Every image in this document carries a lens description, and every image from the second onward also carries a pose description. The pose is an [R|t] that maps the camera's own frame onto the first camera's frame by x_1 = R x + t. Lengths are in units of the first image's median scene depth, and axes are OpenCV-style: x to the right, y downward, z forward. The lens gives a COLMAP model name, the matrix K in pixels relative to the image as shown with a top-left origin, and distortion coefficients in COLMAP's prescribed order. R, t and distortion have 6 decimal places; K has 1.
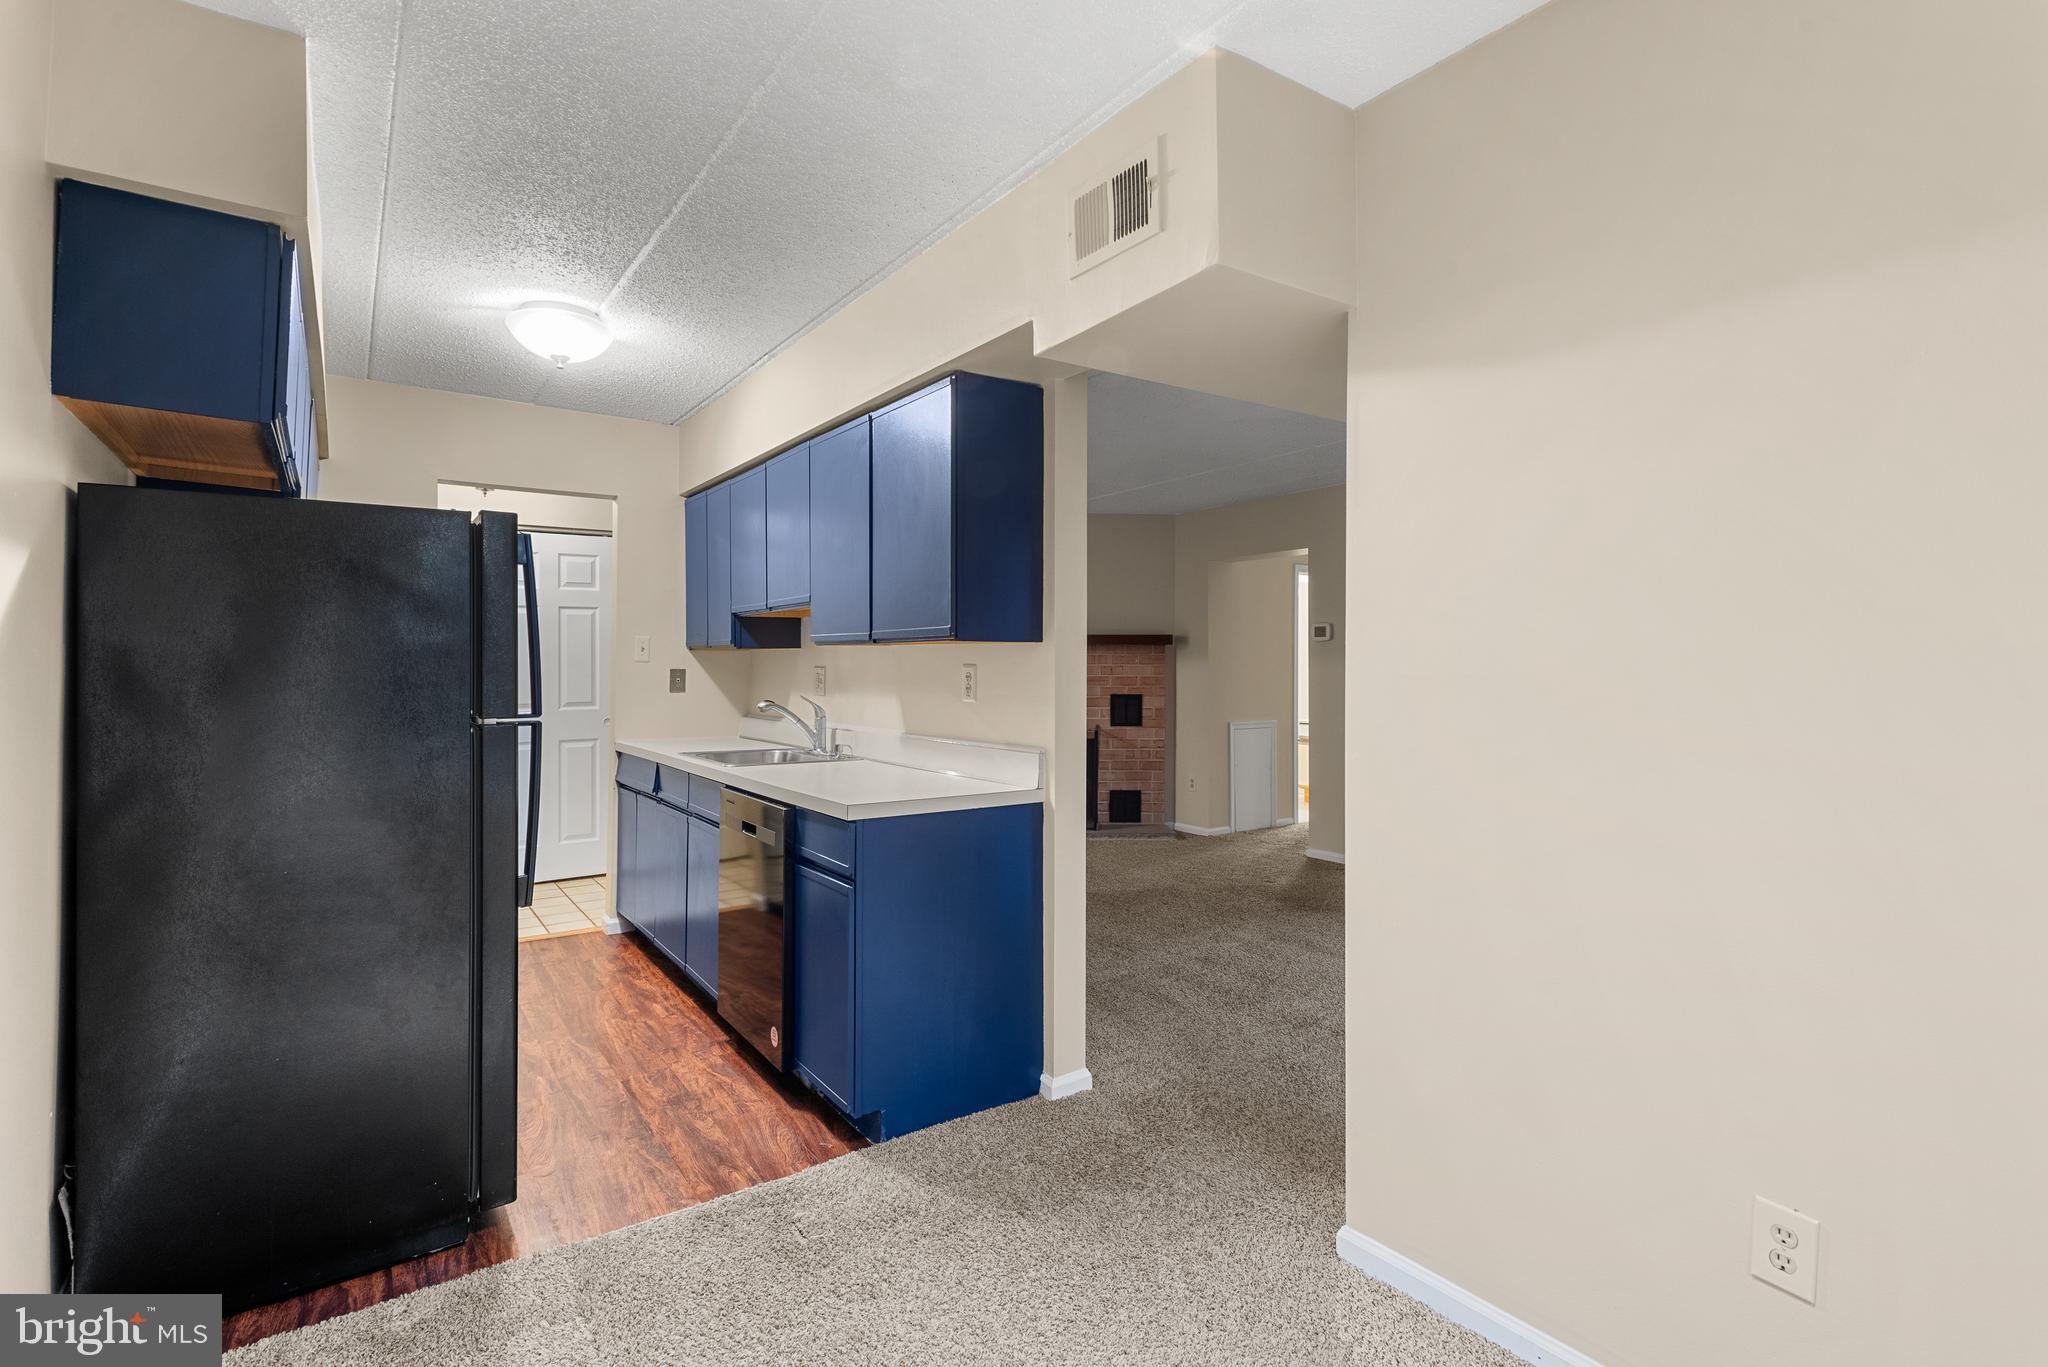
lens RADIAL K [[975.3, 0, 1014.6], [0, 975.3, 664.2], [0, 0, 1]] dist [0.022234, -0.006424]
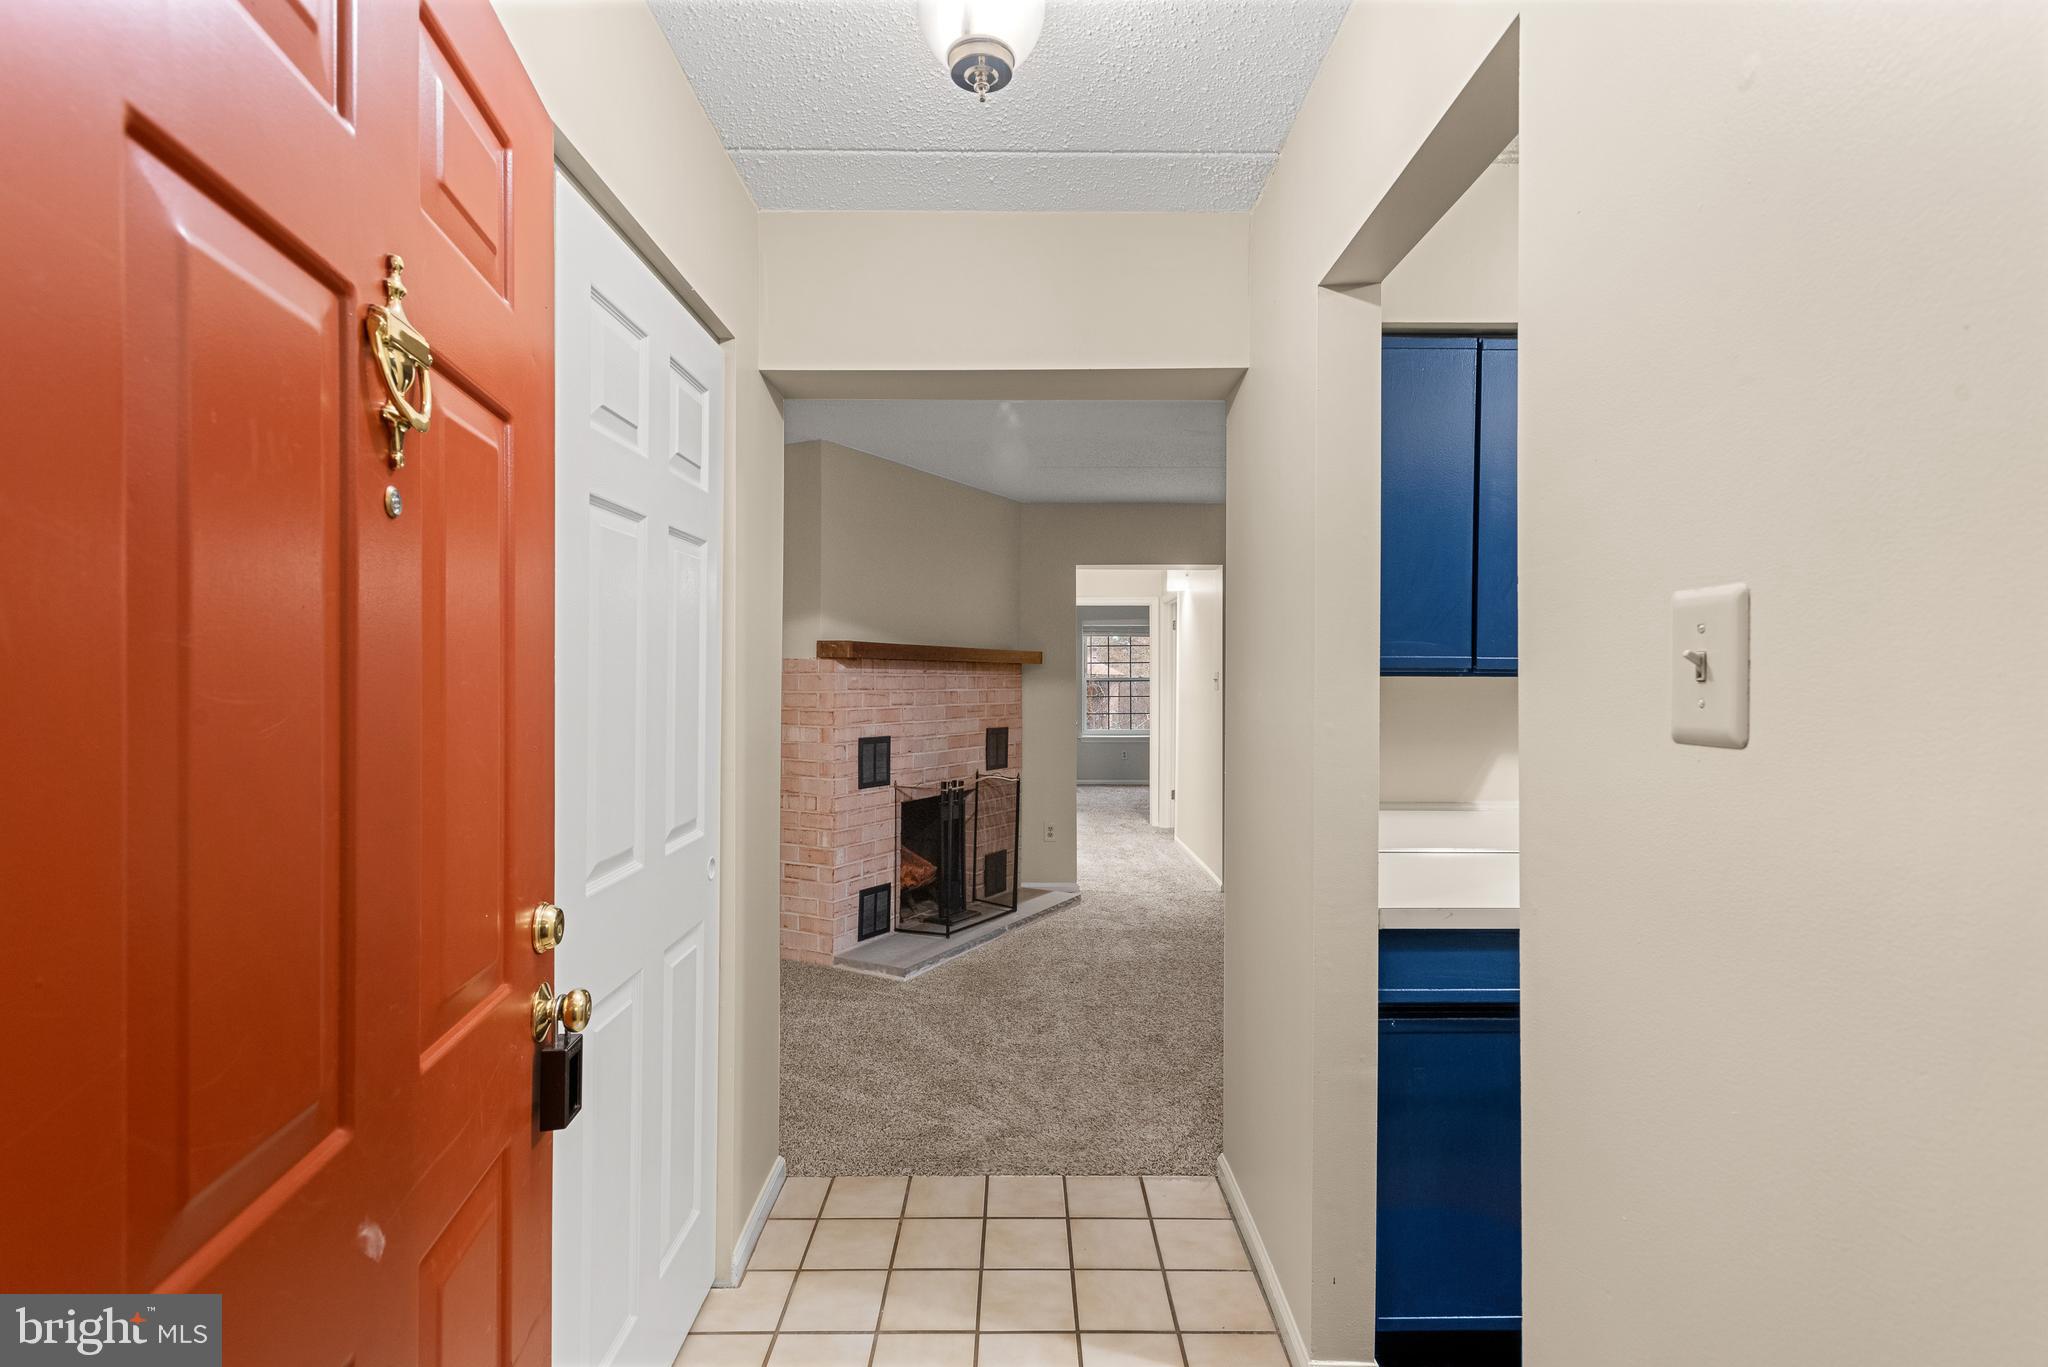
lens RADIAL K [[975.3, 0, 1034.9], [0, 975.3, 670.0], [0, 0, 1]] dist [0.022234, -0.006424]
pose [[0.545545, 0.010220, 0.838019, -0.787757], [-0.007295, 0.999946, -0.007446, -0.013873], [-0.838050, -0.002051, 0.545590, 0.849540]]
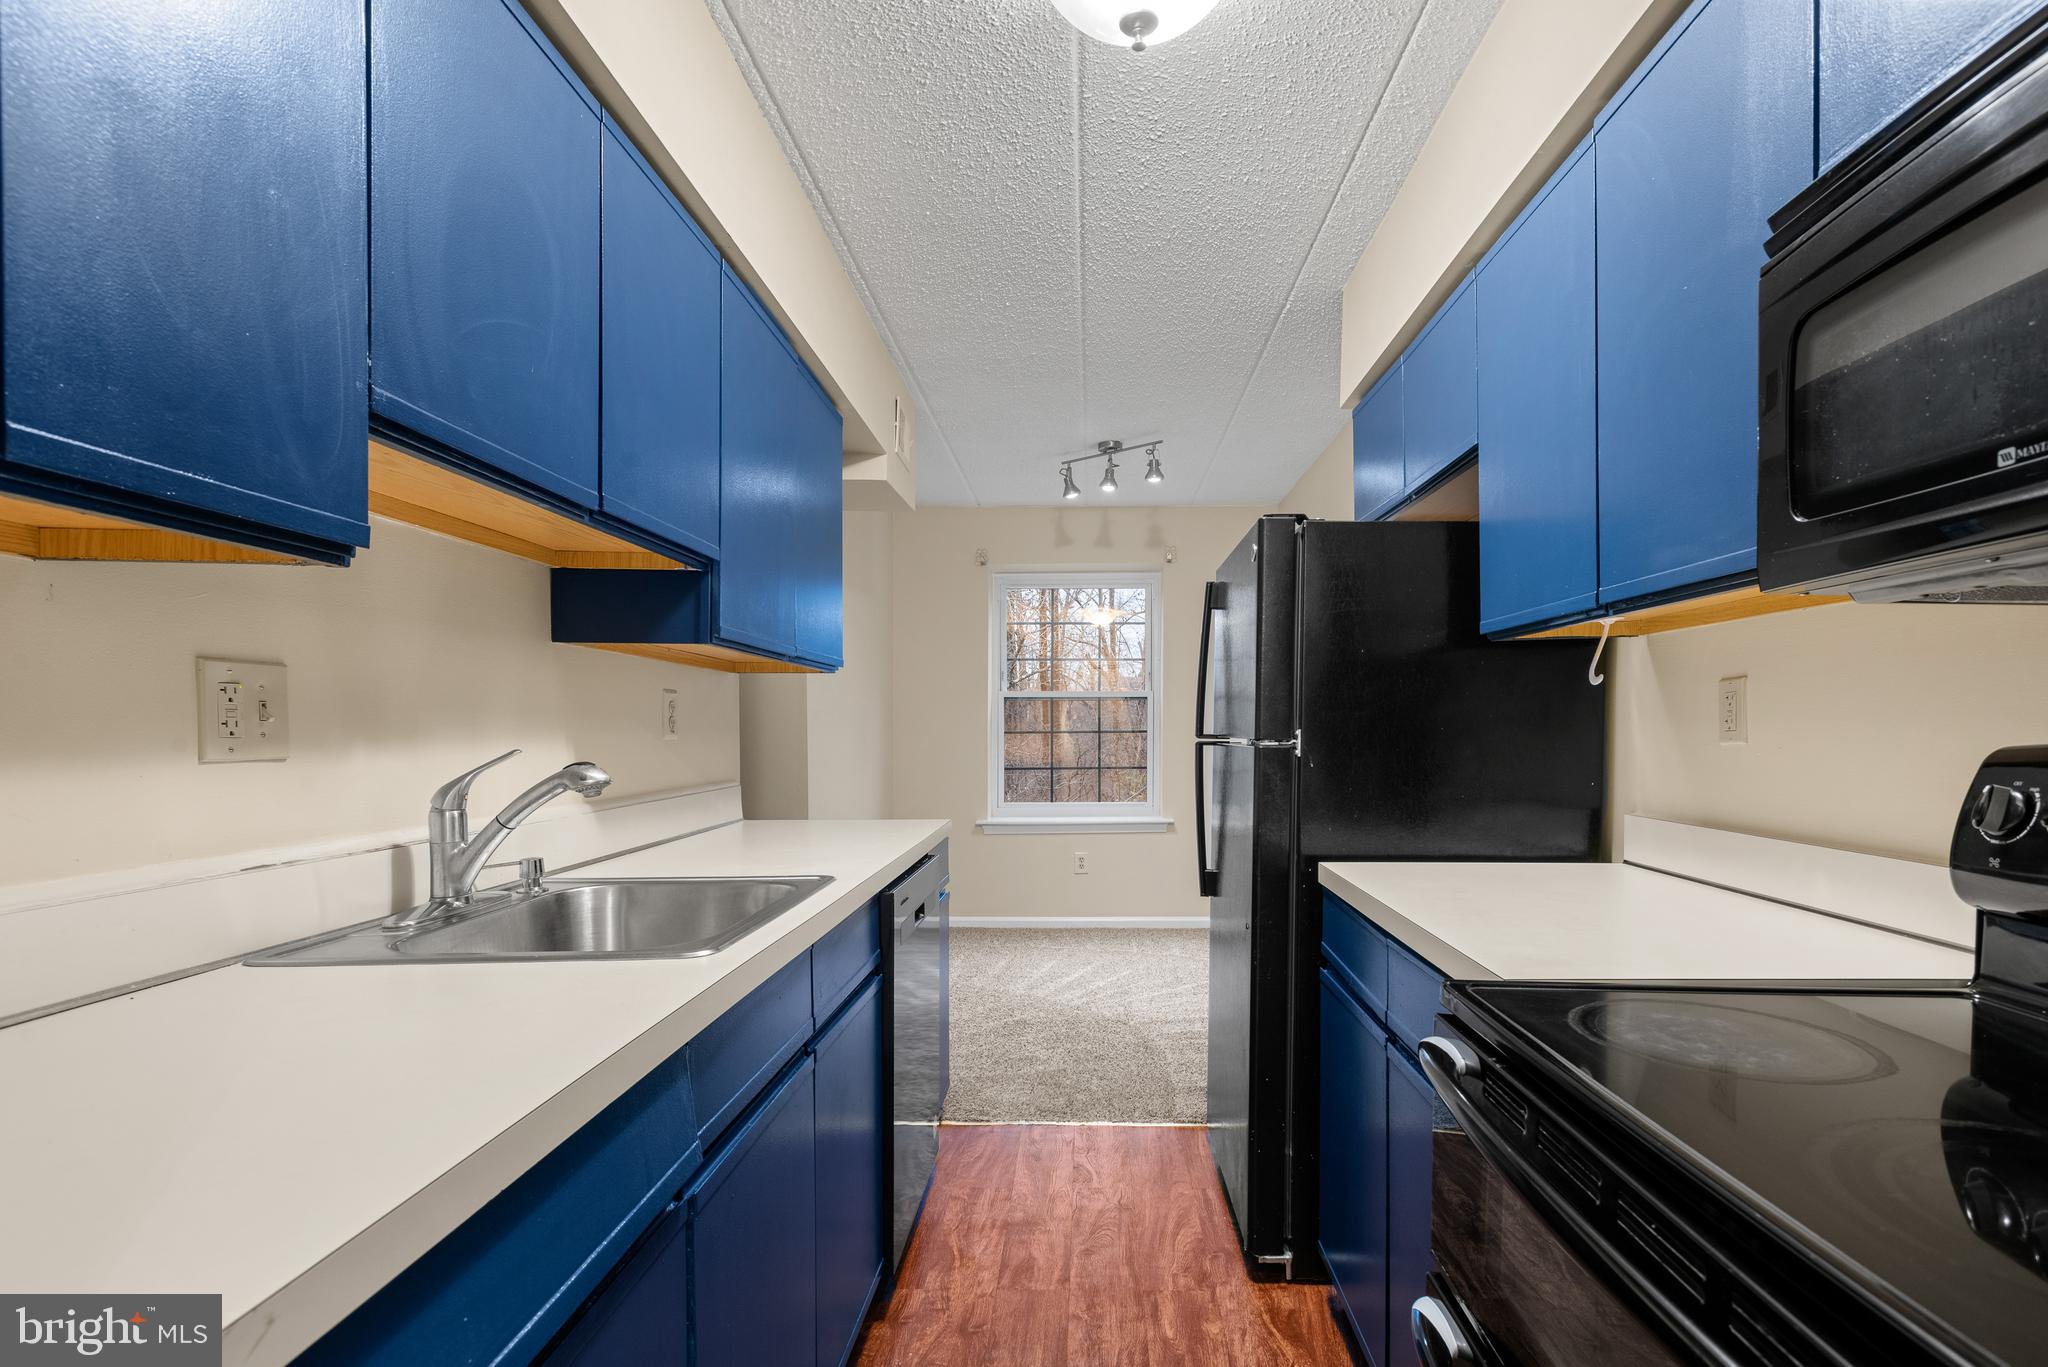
lens RADIAL K [[975.3, 0, 1091.5], [0, 975.3, 746.5], [0, 0, 1]] dist [0.022234, -0.006424]
pose [[-0.829045, -0.009702, 0.559097, -0.491768], [0.001412, 0.999810, 0.019443, 0.020110], [-0.559180, 0.016909, -0.828874, 0.960487]]
